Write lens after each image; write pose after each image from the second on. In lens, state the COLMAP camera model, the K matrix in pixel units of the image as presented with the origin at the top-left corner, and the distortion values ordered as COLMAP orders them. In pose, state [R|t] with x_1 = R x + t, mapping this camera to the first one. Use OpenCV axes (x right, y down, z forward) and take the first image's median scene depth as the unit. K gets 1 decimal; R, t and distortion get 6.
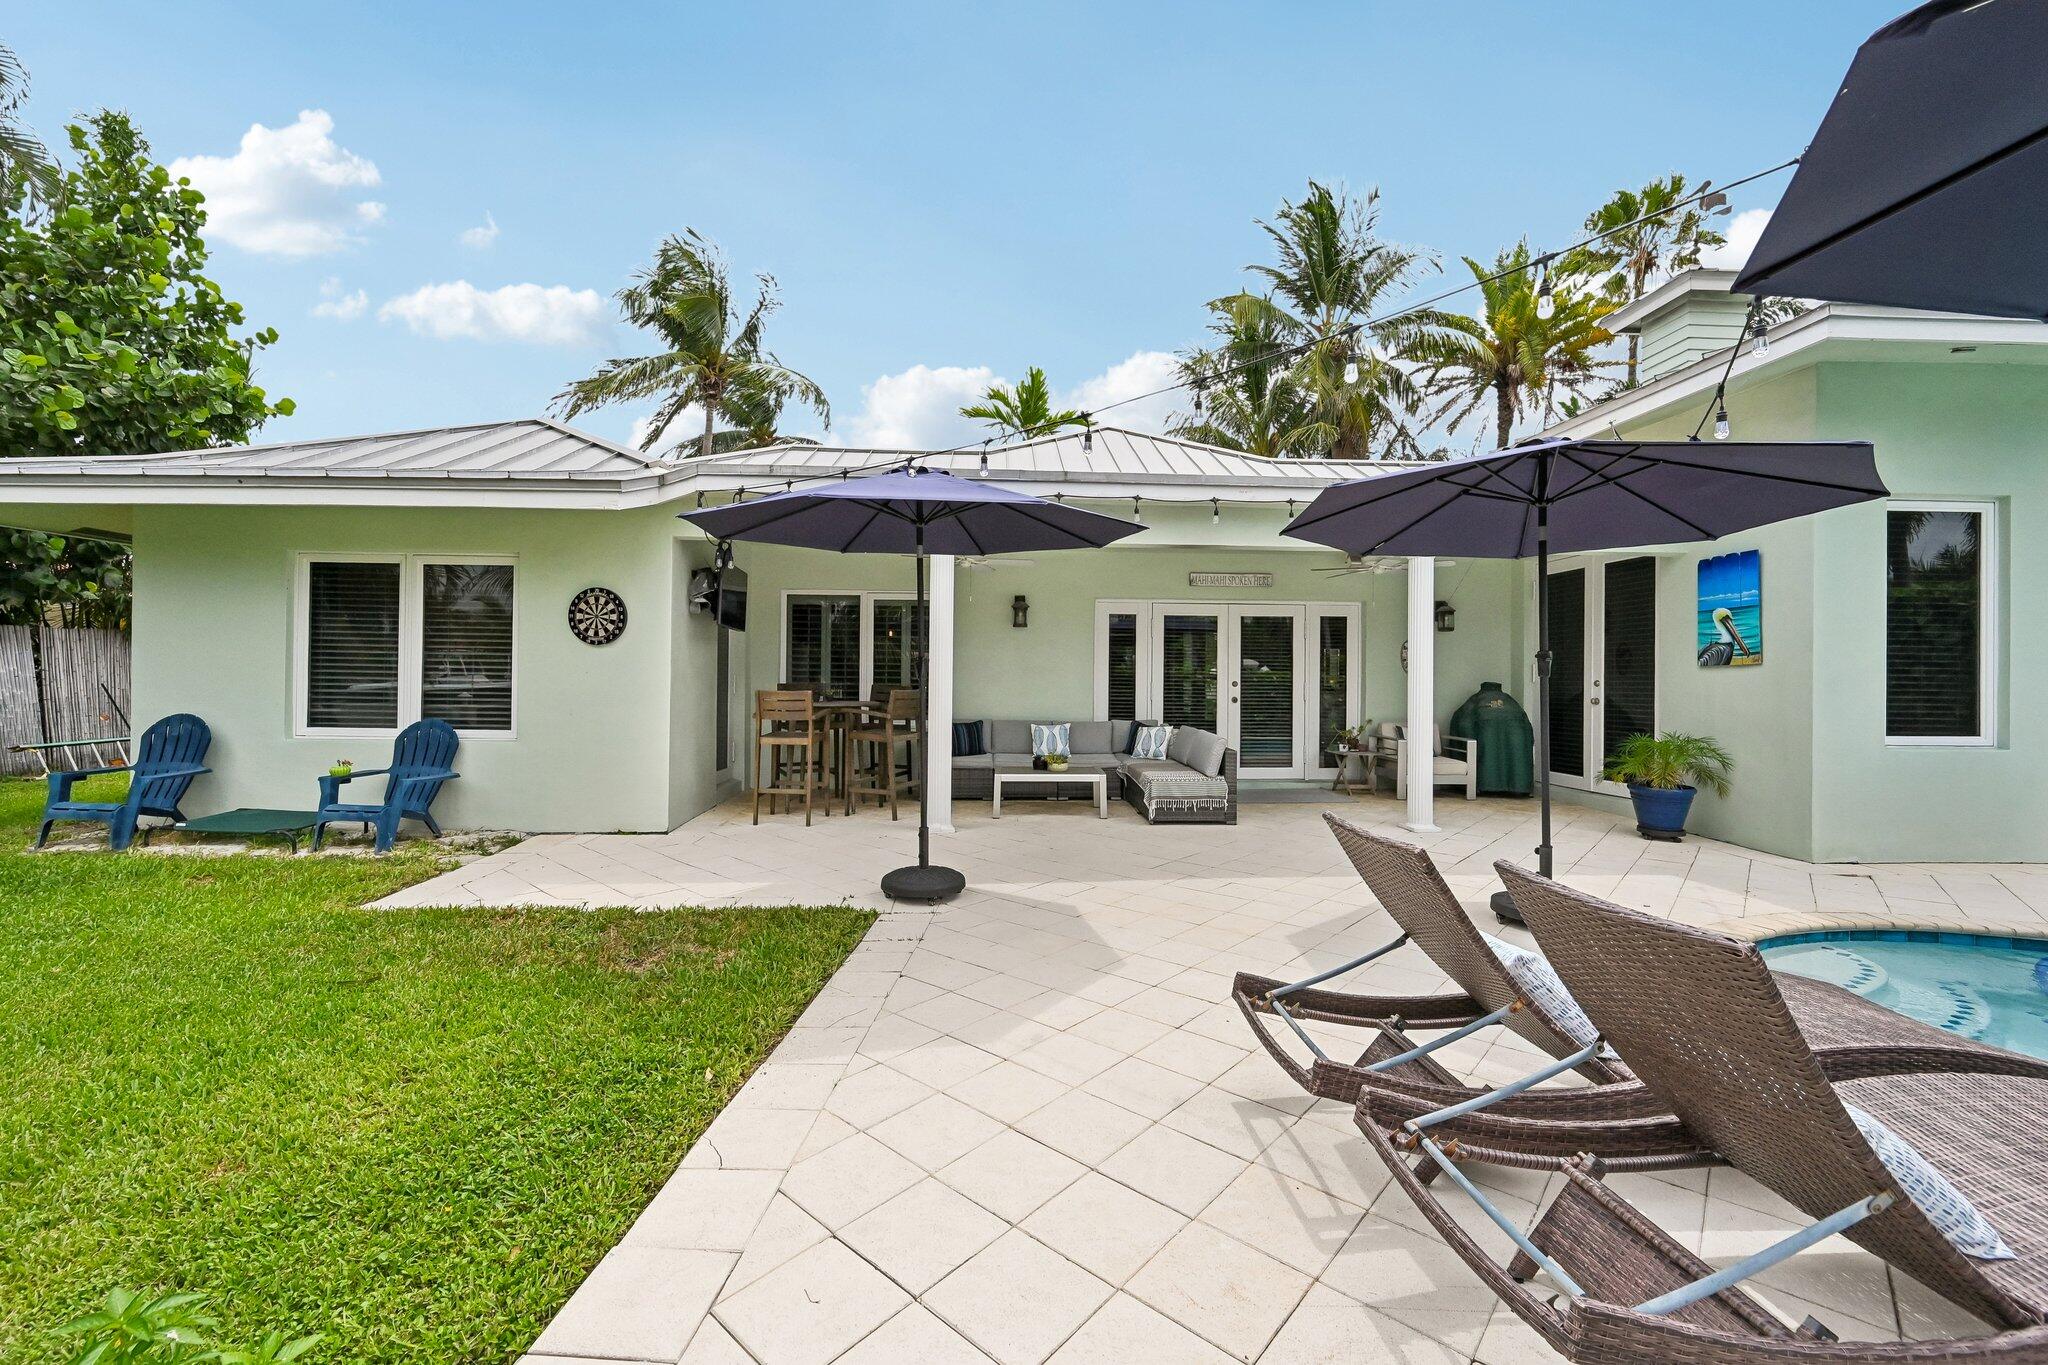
lens RADIAL K [[832.7, 0, 1021.0], [0, 832.7, 674.9], [0, 0, 1]] dist [0.004599, 0.000205]
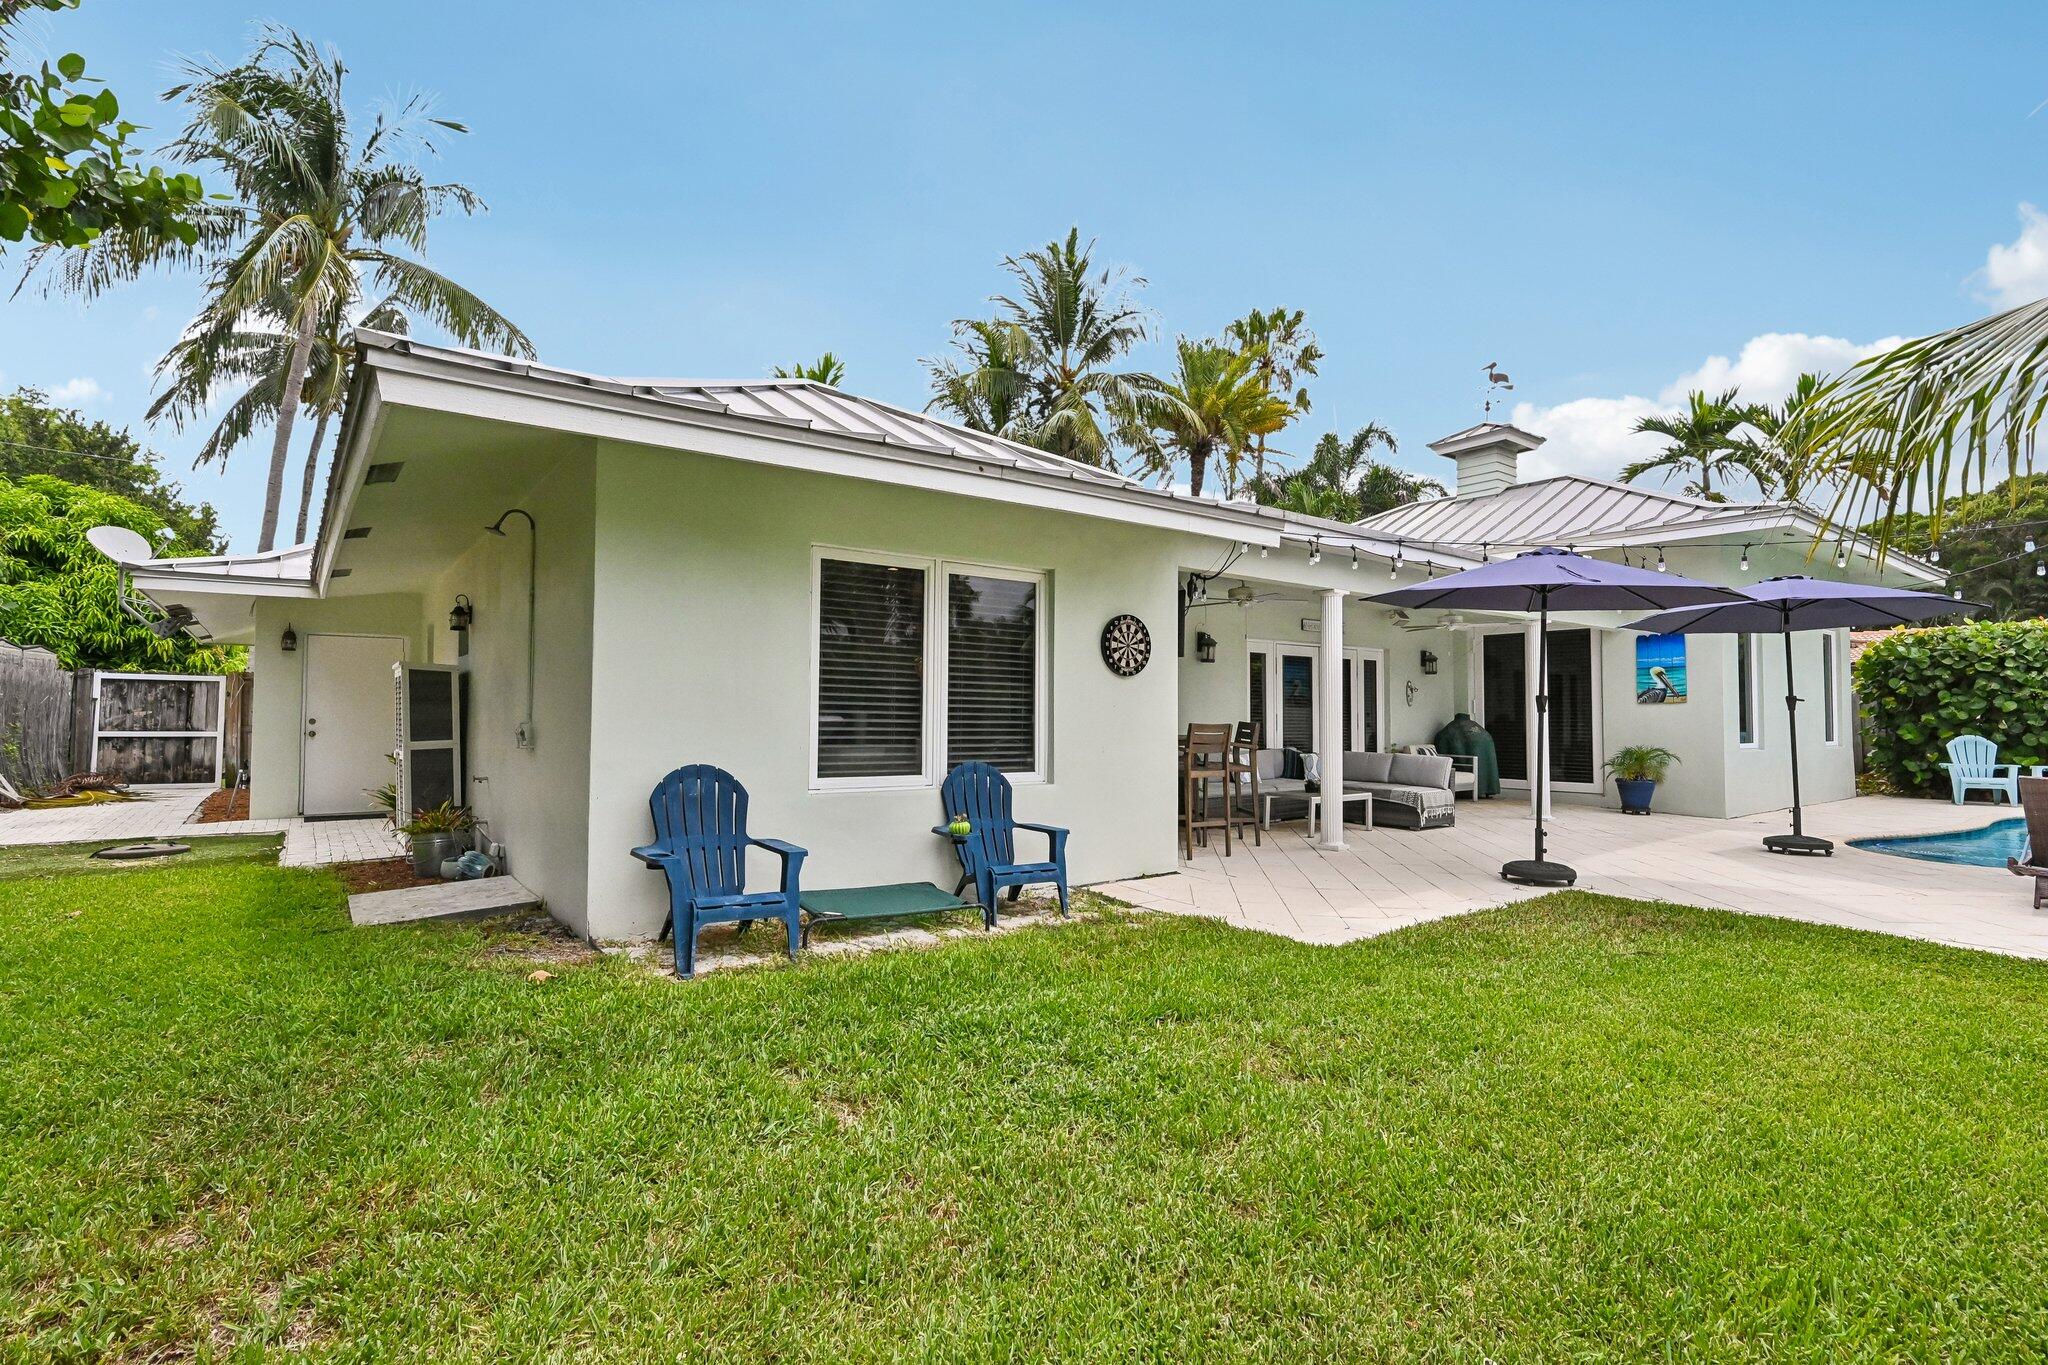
lens RADIAL K [[964.1, 0, 1027.0], [0, 964.1, 693.6], [0, 0, 1]] dist [-0.002665, -0.000391]
pose [[0.817869, 0.008944, 0.575335, -1.202474], [-0.001155, 0.999903, -0.013903, -0.001661], [-0.575404, 0.010706, 0.817799, 0.185177]]
